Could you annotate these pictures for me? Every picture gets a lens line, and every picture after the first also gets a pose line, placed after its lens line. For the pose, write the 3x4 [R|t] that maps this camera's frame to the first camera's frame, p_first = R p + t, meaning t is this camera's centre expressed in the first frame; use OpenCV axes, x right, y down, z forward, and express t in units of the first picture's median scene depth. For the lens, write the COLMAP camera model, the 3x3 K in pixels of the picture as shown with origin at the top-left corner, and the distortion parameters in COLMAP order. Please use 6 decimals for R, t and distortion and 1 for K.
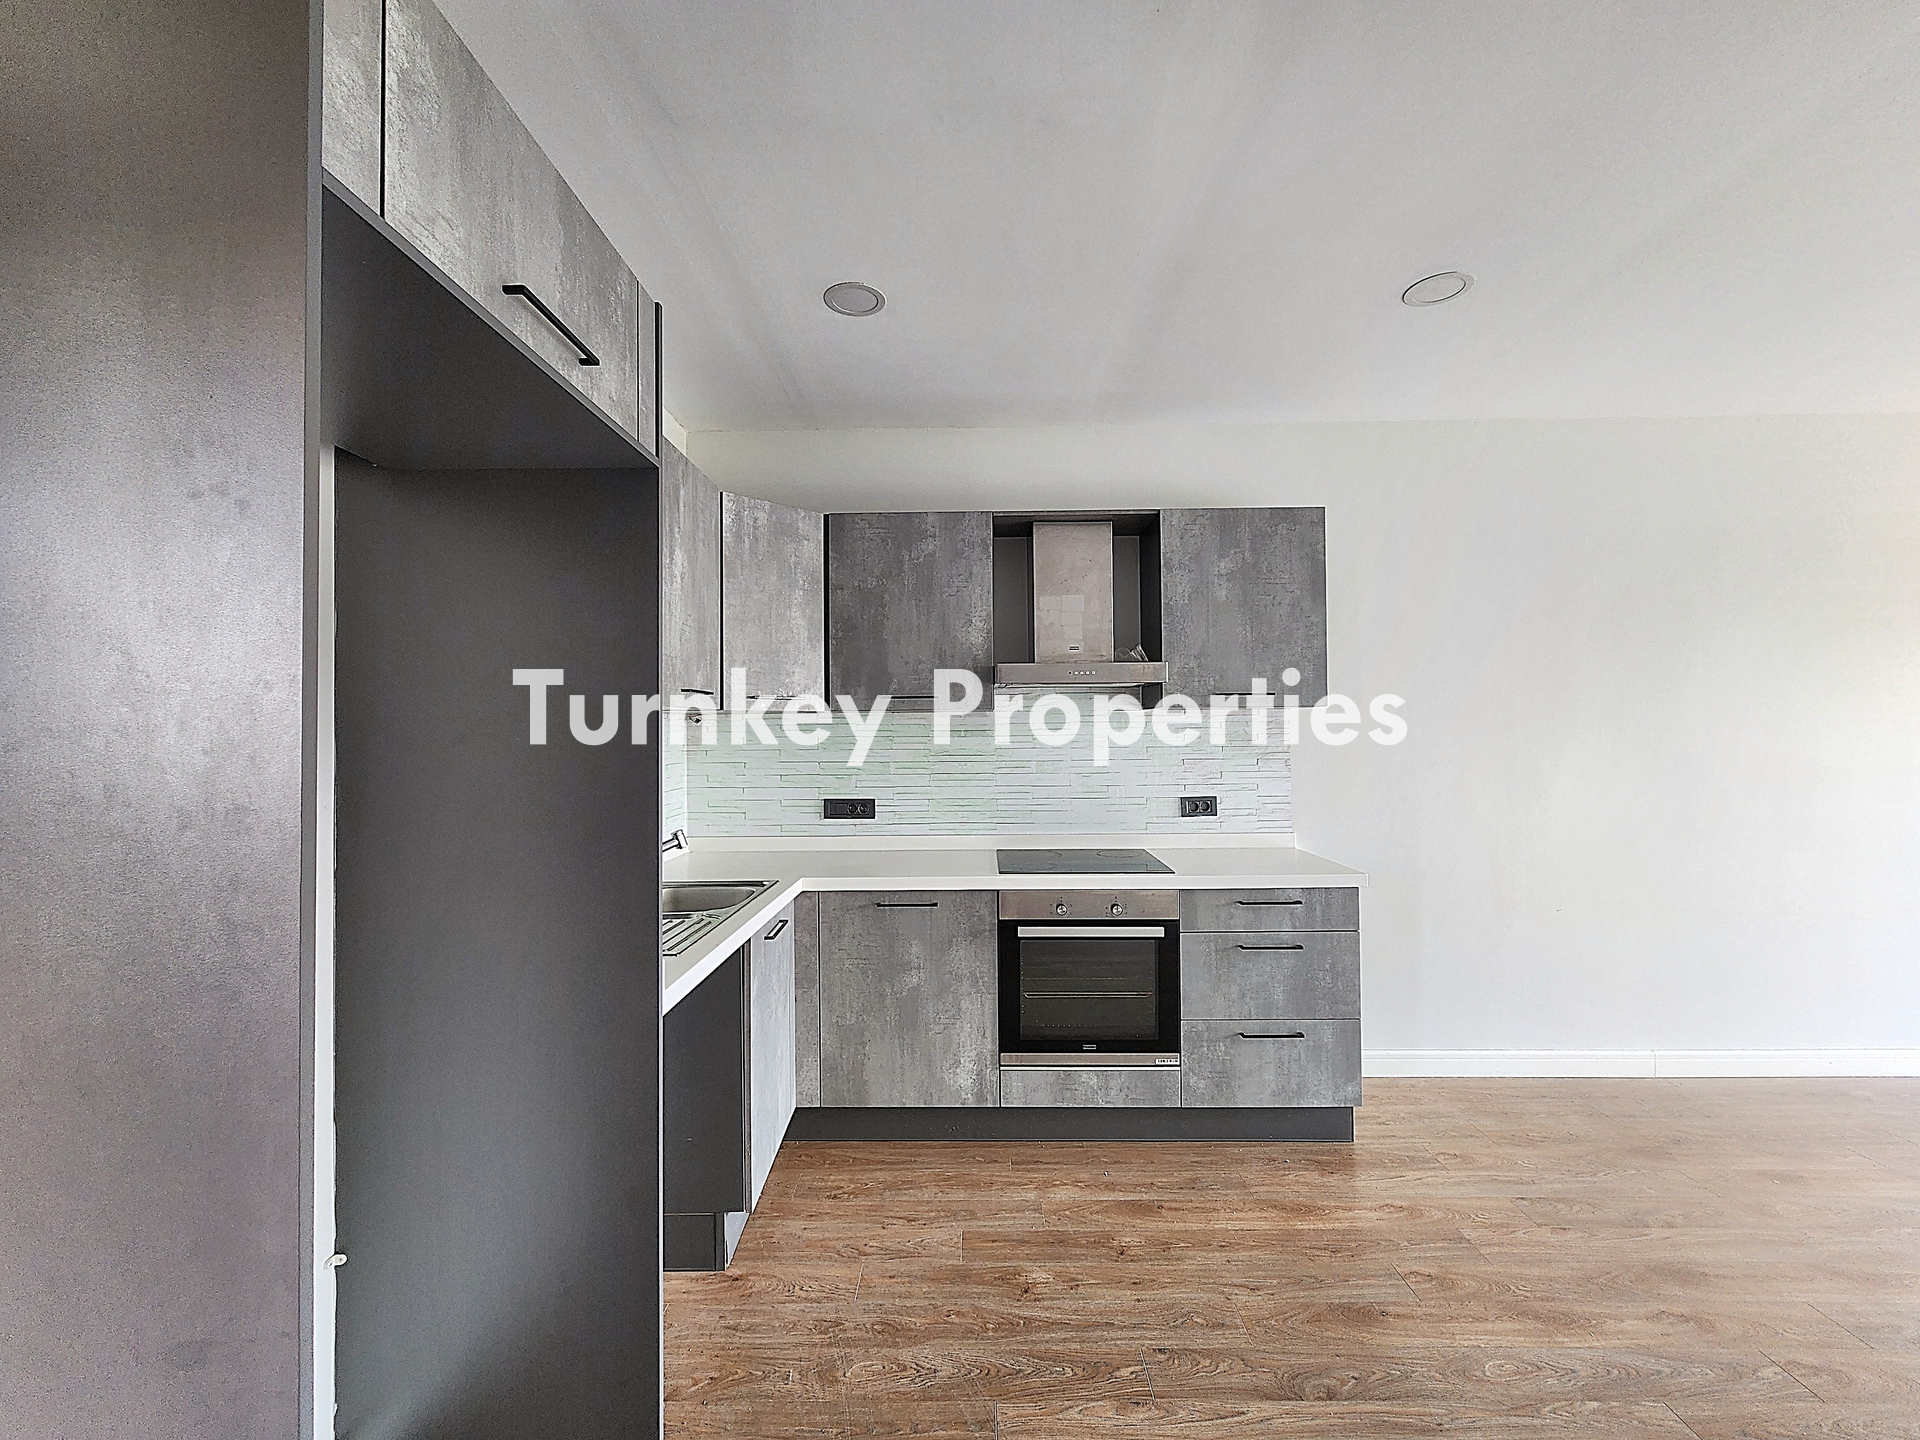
lens RADIAL K [[775.2, 0, 963.7], [0, 775.2, 729.1], [0, 0, 1]] dist [-0.000114, 0.000128]
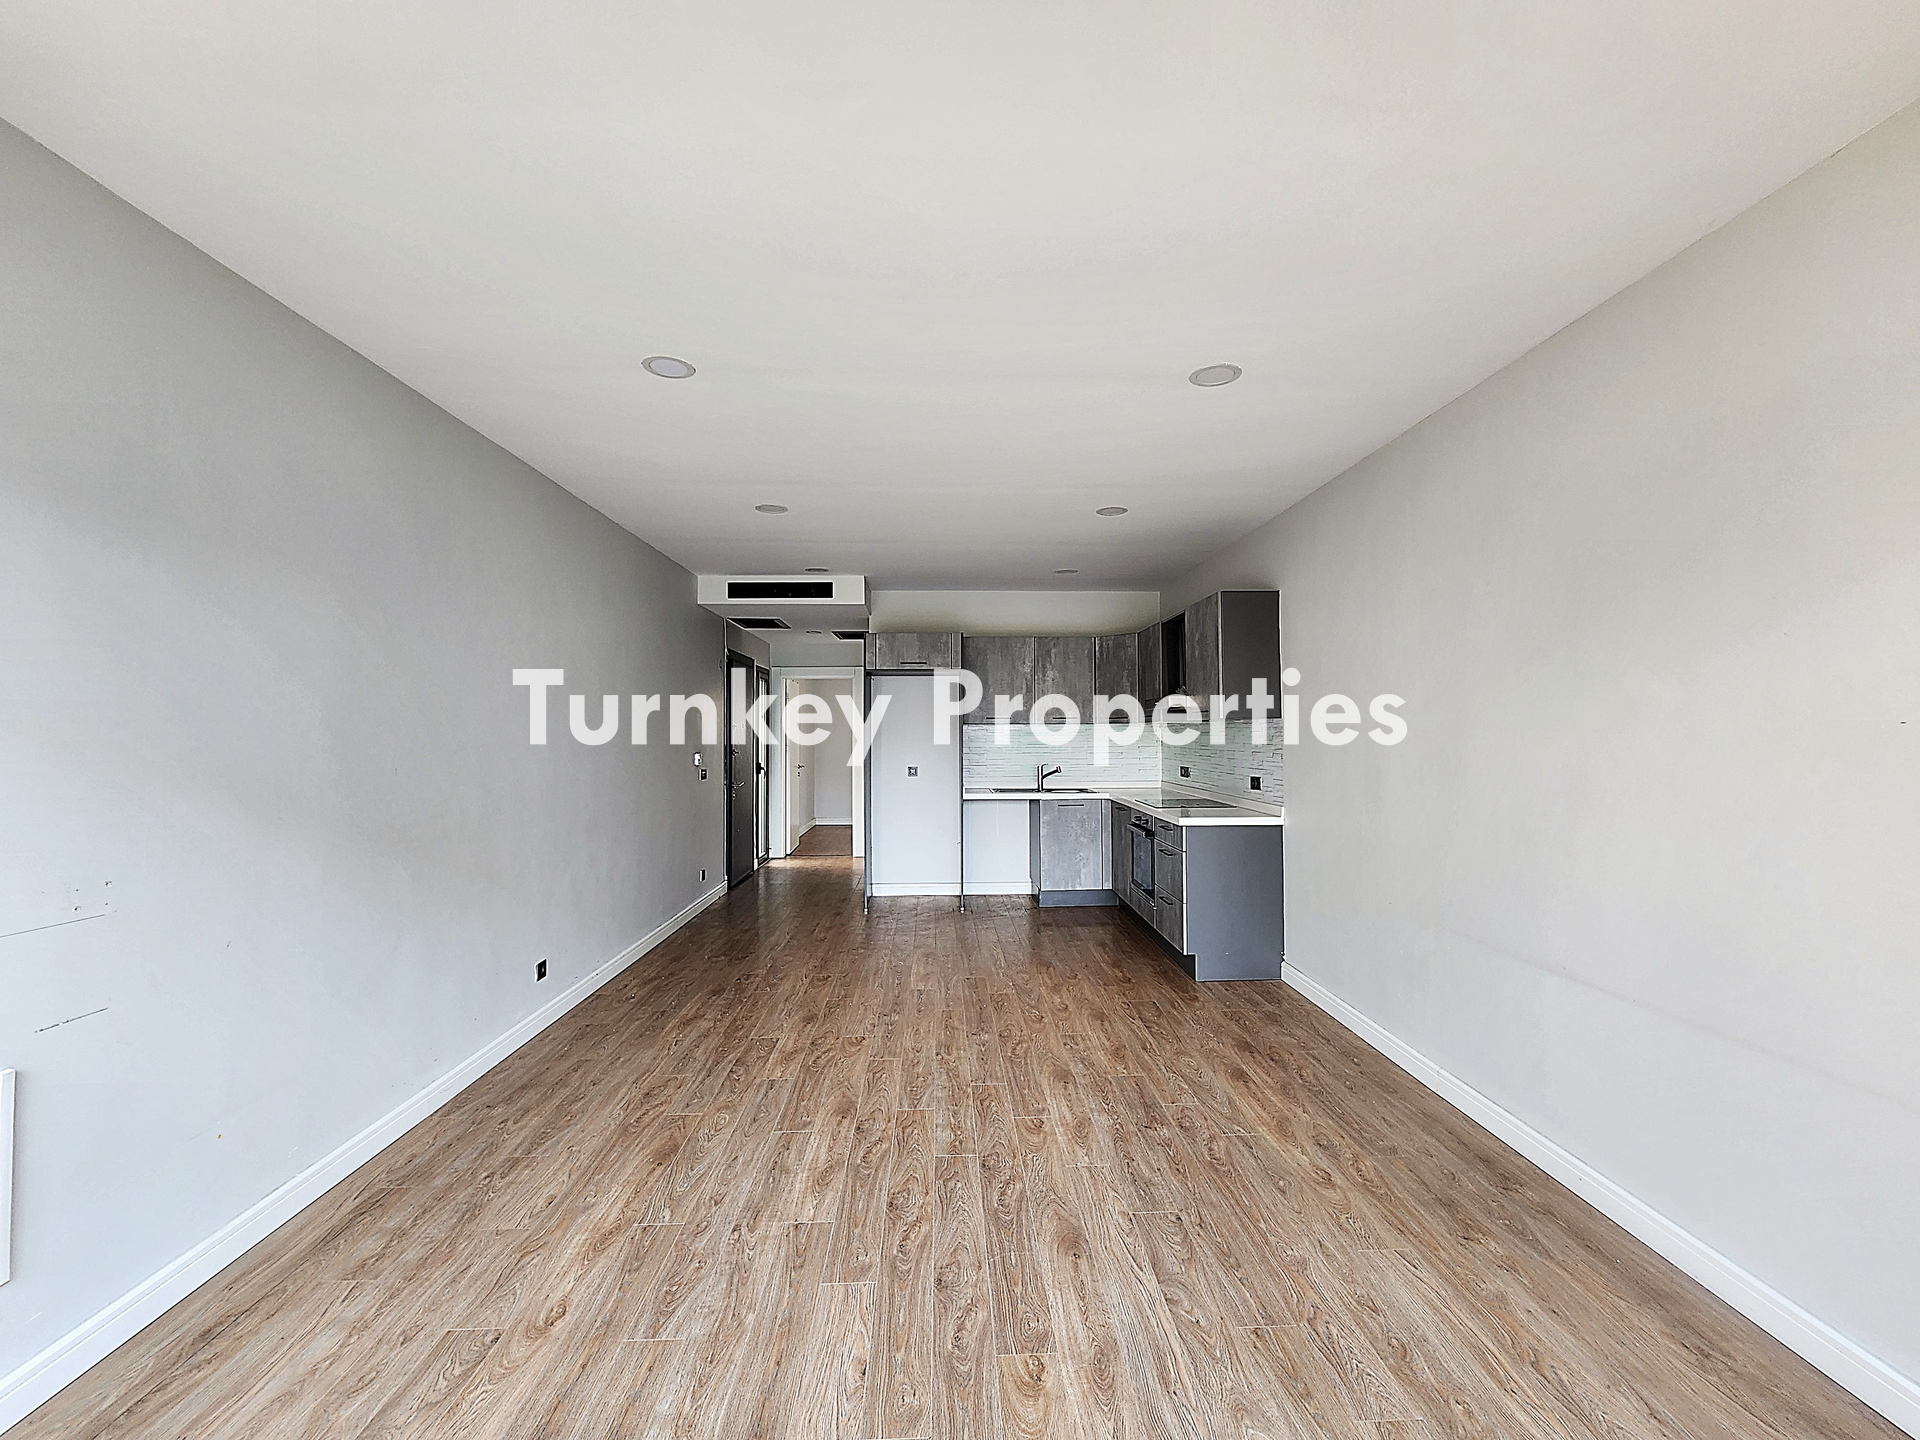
lens RADIAL K [[775.2, 0, 961.4], [0, 775.2, 722.2], [0, 0, 1]] dist [-0.000114, 0.000128]
pose [[0.037874, -0.011214, -0.999220, 2.061537], [0.007254, 0.999914, -0.010946, -0.005259], [0.999256, -0.006834, 0.037952, 0.425662]]
